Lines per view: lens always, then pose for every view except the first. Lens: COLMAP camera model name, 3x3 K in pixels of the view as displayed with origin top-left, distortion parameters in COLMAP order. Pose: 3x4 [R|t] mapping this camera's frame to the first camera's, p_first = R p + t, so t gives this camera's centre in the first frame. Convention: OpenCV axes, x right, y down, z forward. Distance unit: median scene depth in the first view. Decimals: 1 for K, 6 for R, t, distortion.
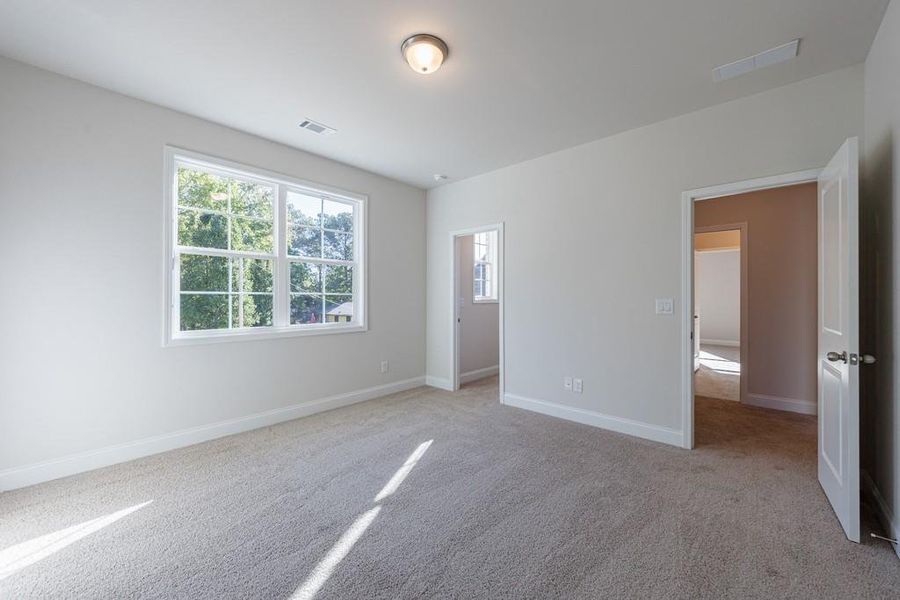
lens RADIAL K [[372.0, 0, 448.6], [0, 372.0, 296.7], [0, 0, 1]] dist [0.008996, -0.007297]
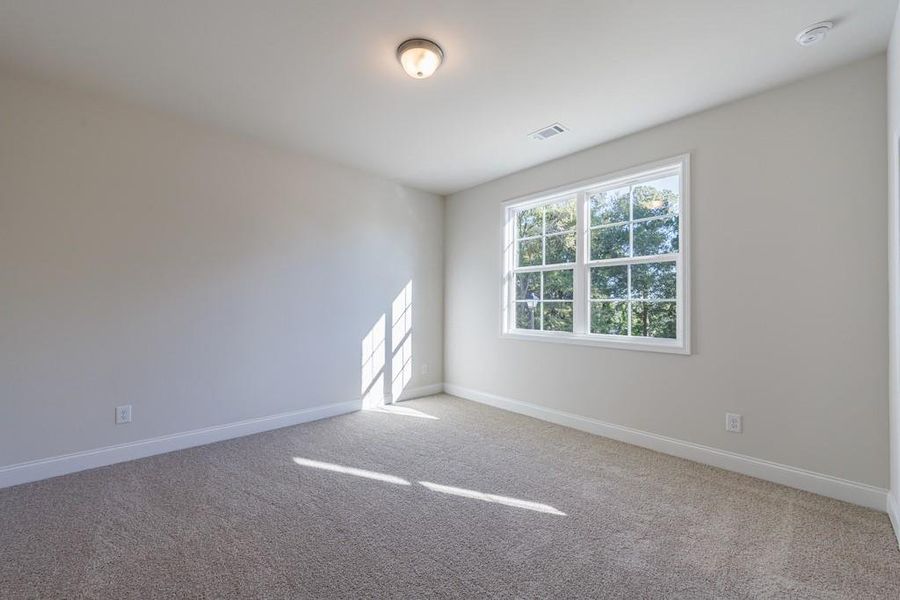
lens RADIAL K [[372.0, 0, 448.6], [0, 372.0, 296.7], [0, 0, 1]] dist [0.008996, -0.007297]
pose [[-0.130841, -0.032134, -0.990882, 0.629757], [-0.008919, 0.999472, -0.031234, 0.017399], [0.991363, 0.004751, -0.131059, 0.841866]]
